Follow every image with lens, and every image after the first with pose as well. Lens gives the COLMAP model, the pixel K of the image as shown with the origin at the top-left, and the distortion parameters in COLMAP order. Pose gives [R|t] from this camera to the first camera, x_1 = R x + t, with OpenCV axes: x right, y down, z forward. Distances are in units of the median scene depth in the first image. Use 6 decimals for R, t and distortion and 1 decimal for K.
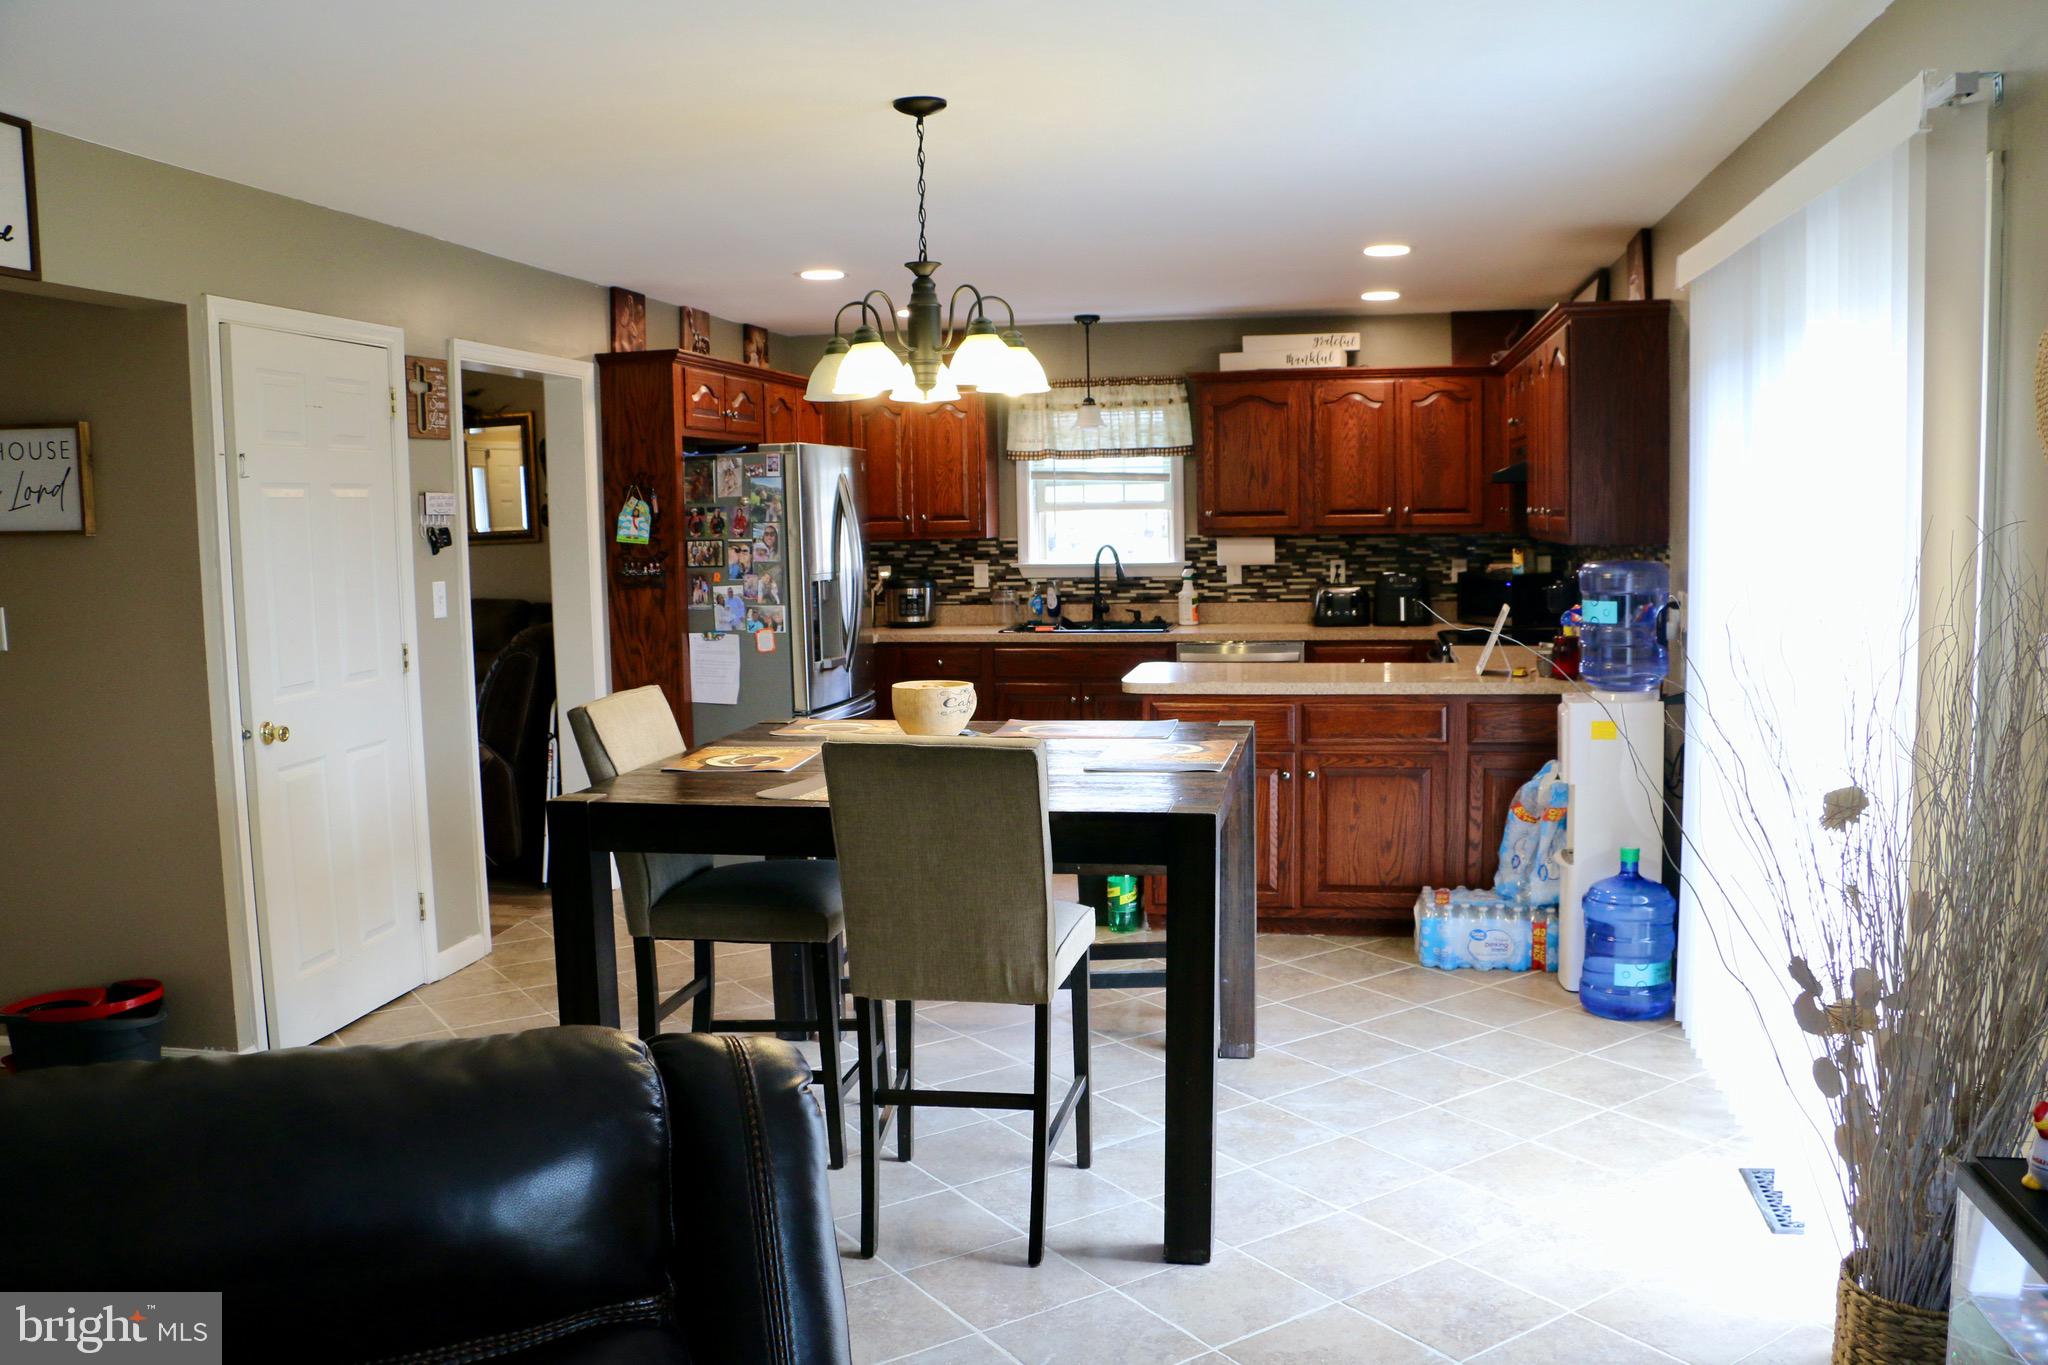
lens RADIAL K [[1685.0, 0, 1031.4], [0, 1685.0, 680.6], [0, 0, 1]] dist [-0.148516, 0.075301]
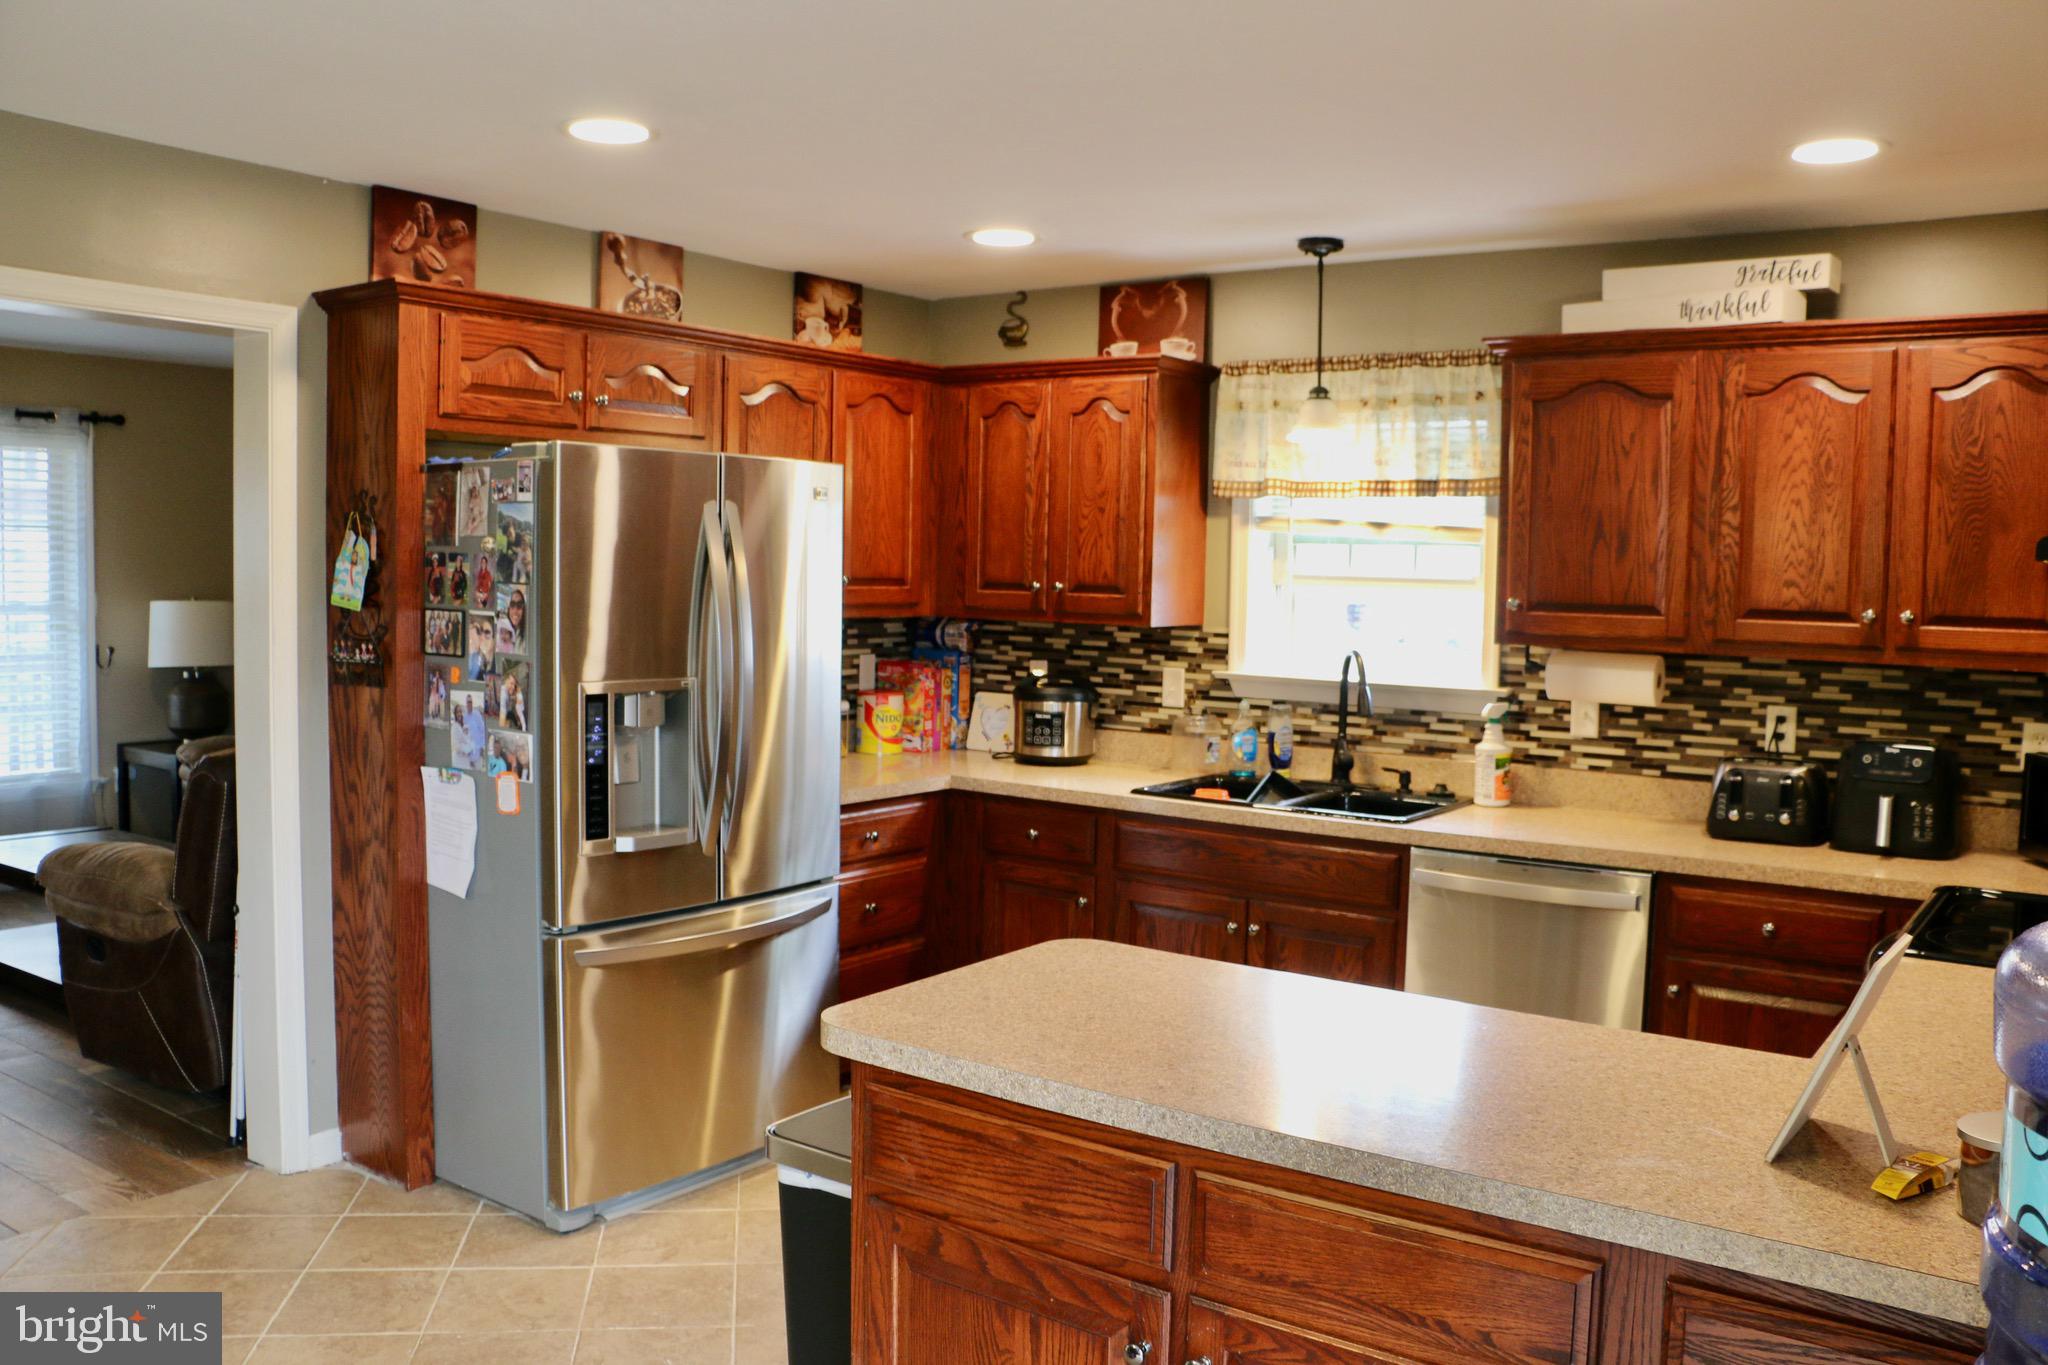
lens RADIAL K [[1685.0, 0, 1036.9], [0, 1685.0, 684.1], [0, 0, 1]] dist [-0.148516, 0.075301]
pose [[0.909969, 0.068047, -0.409056, 0.185469], [-0.081043, 0.996605, -0.014500, -0.054727], [0.406681, 0.046346, 0.912394, 0.464487]]
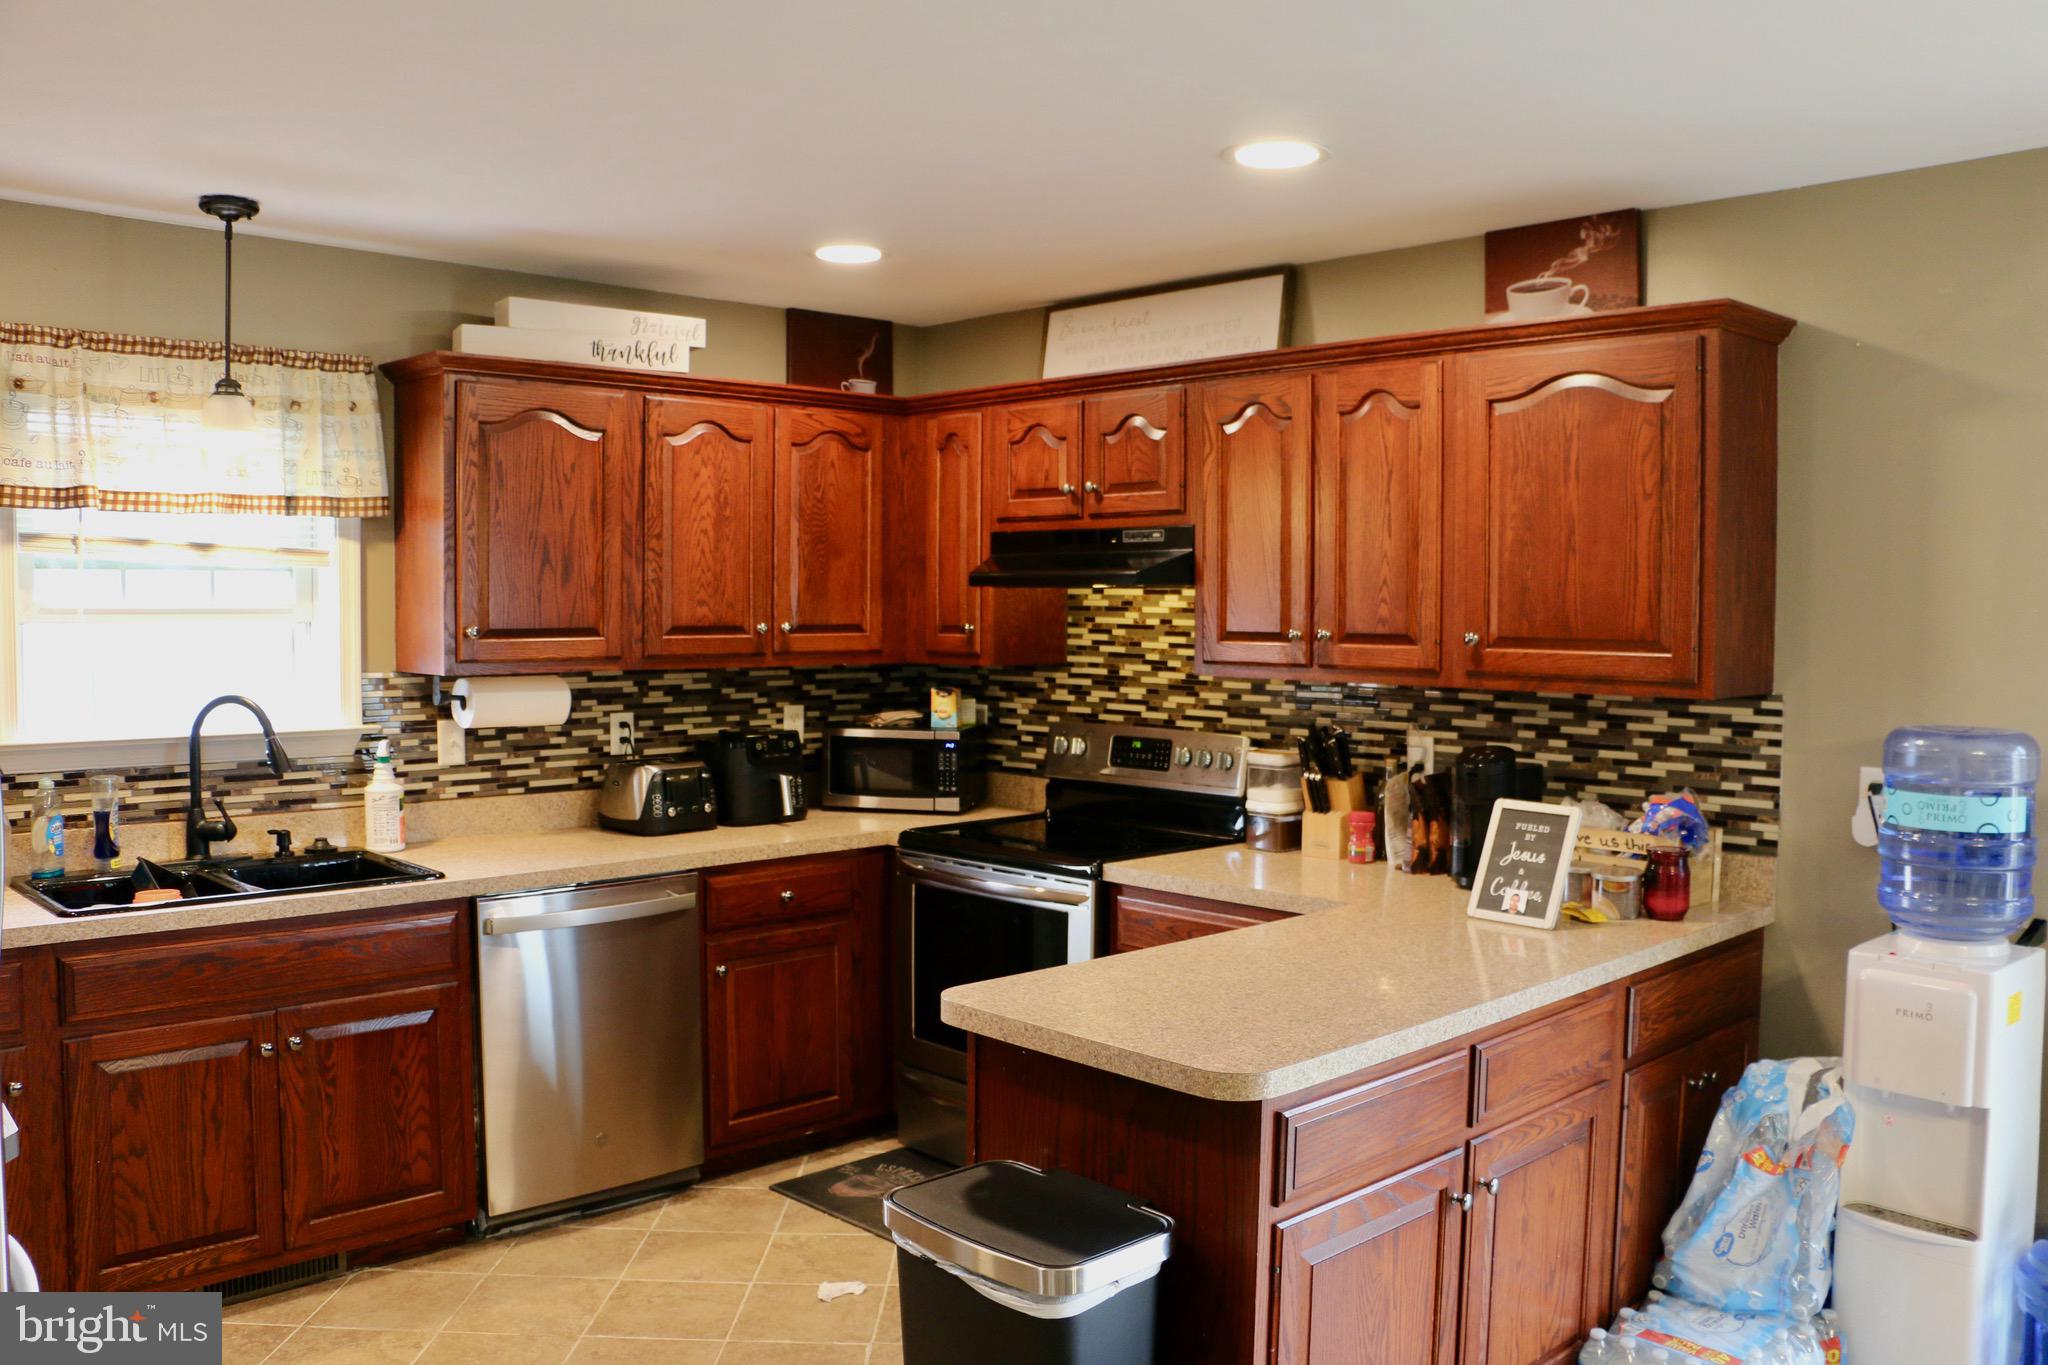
lens RADIAL K [[1685.0, 0, 1019.7], [0, 1685.0, 682.2], [0, 0, 1]] dist [-0.148516, 0.075301]
pose [[0.574505, -0.016538, 0.818334, -0.210152], [0.067618, 0.997337, -0.027315, -0.059637], [-0.815703, 0.071027, 0.574094, 0.580539]]
